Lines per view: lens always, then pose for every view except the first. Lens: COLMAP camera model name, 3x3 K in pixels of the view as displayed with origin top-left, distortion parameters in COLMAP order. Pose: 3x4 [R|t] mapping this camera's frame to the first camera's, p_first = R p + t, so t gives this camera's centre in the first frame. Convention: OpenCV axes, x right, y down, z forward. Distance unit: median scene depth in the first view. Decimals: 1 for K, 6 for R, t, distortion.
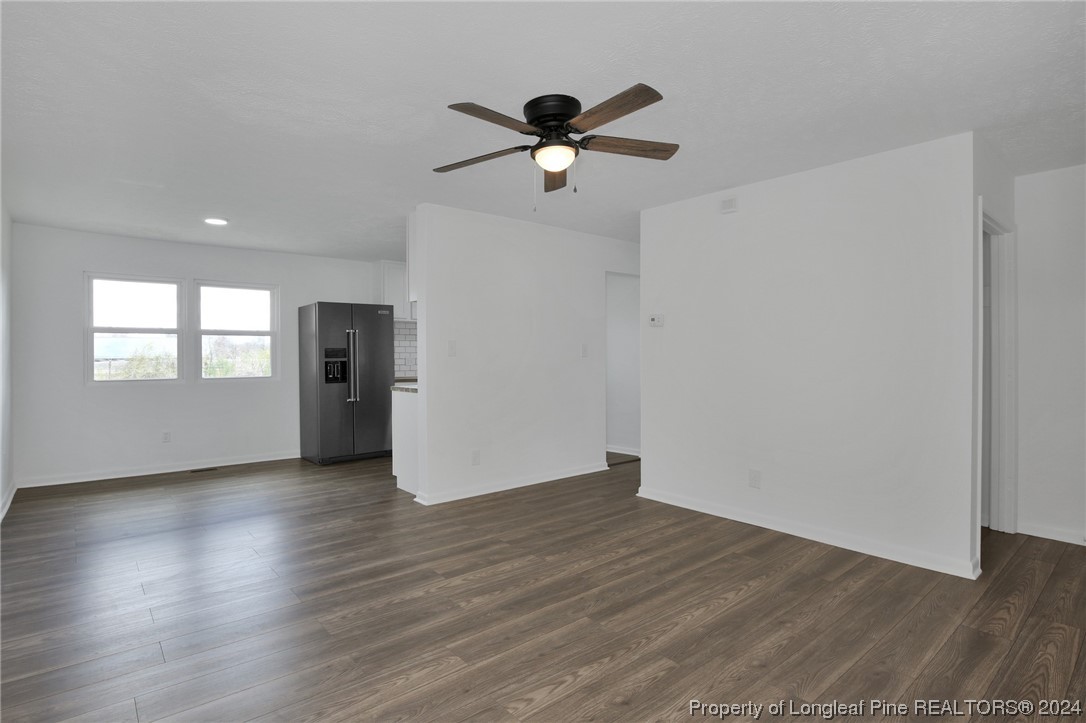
lens RADIAL K [[551.8, 0, 518.0], [0, 551.8, 360.8], [0, 0, 1]] dist [-0.023826, 0.000578]
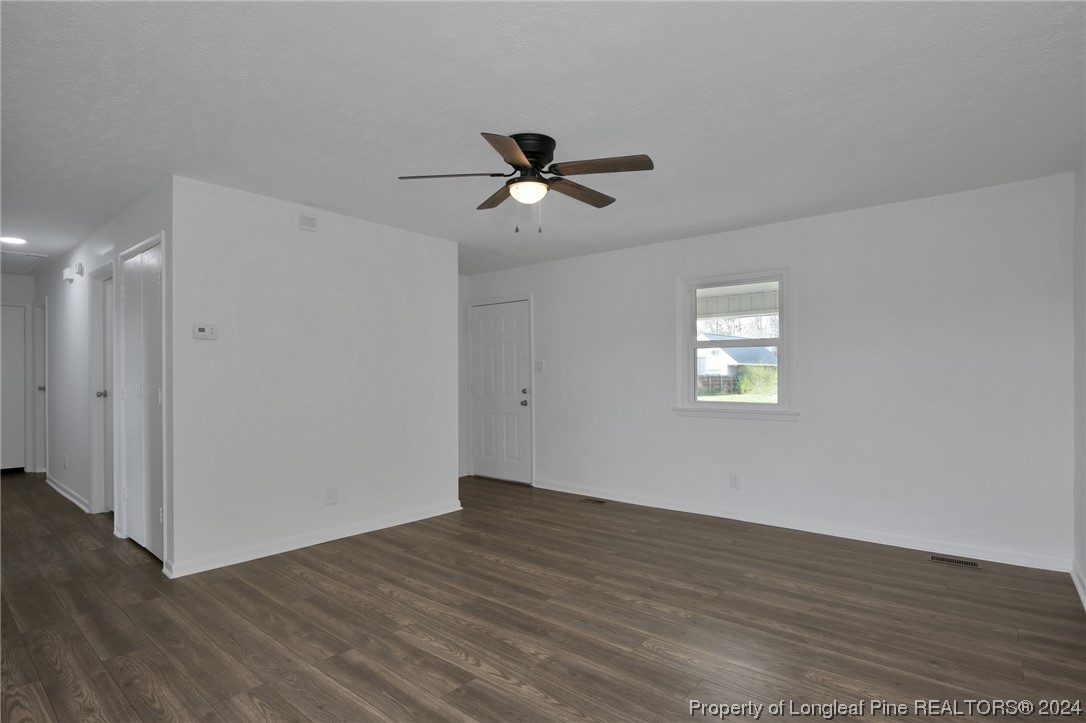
lens RADIAL K [[548.1, 0, 554.3], [0, 548.1, 370.6], [0, 0, 1]] dist [-0.028646, -0.000123]
pose [[-0.203400, 0.009736, 0.979047, -0.881487], [0.016349, 0.999845, -0.006546, -0.010391], [-0.978959, 0.014675, -0.203528, 1.052190]]
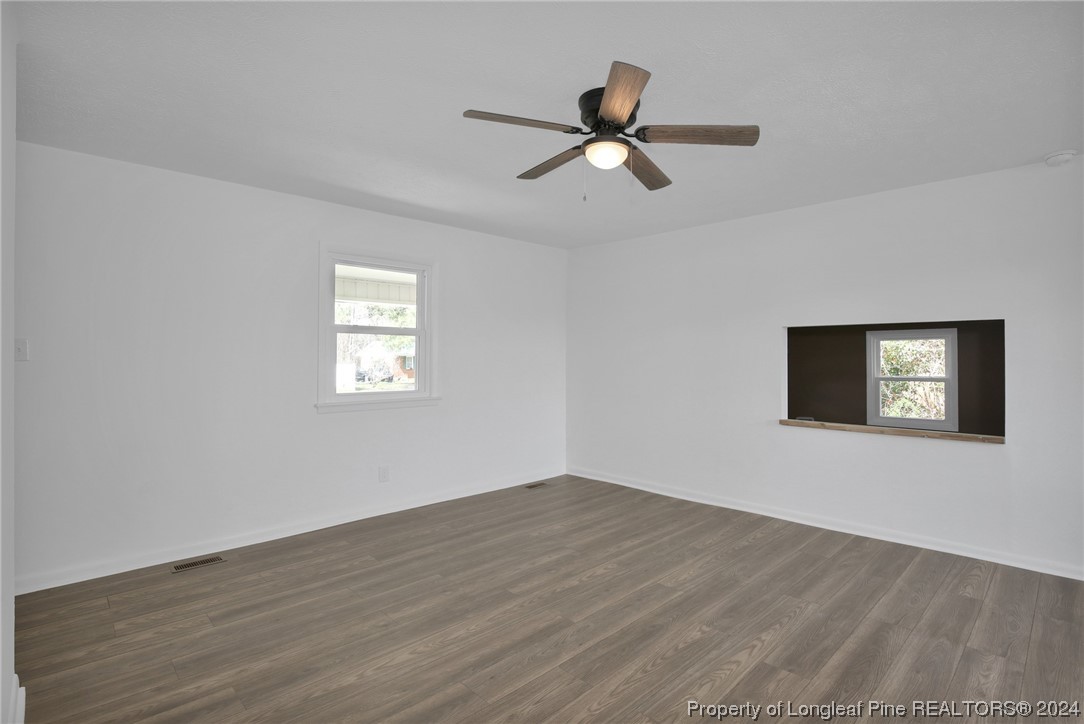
lens RADIAL K [[520.5, 0, 542.0], [0, 520.5, 362.0], [0, 0, 1]] dist [-0.025893, 0.000439]
pose [[-0.996722, 0.006988, -0.080599, 0.224742], [0.005760, 0.999864, 0.015449, -0.025225], [0.080696, 0.014934, -0.996627, 1.686385]]
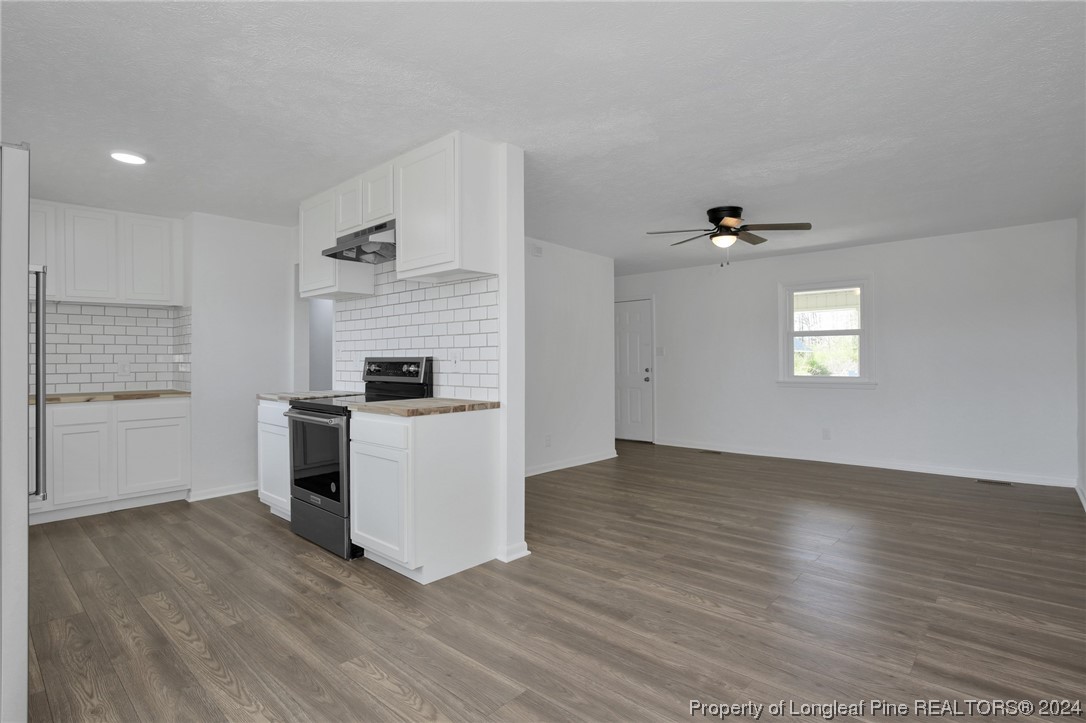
lens RADIAL K [[542.3, 0, 552.9], [0, 542.3, 356.1], [0, 0, 1]] dist [-0.026593, 0.000106]
pose [[-0.165932, 0.012725, 0.986055, -1.350079], [0.017233, 0.999801, -0.010003, 0.002282], [-0.985987, 0.015333, -0.166118, 1.628228]]
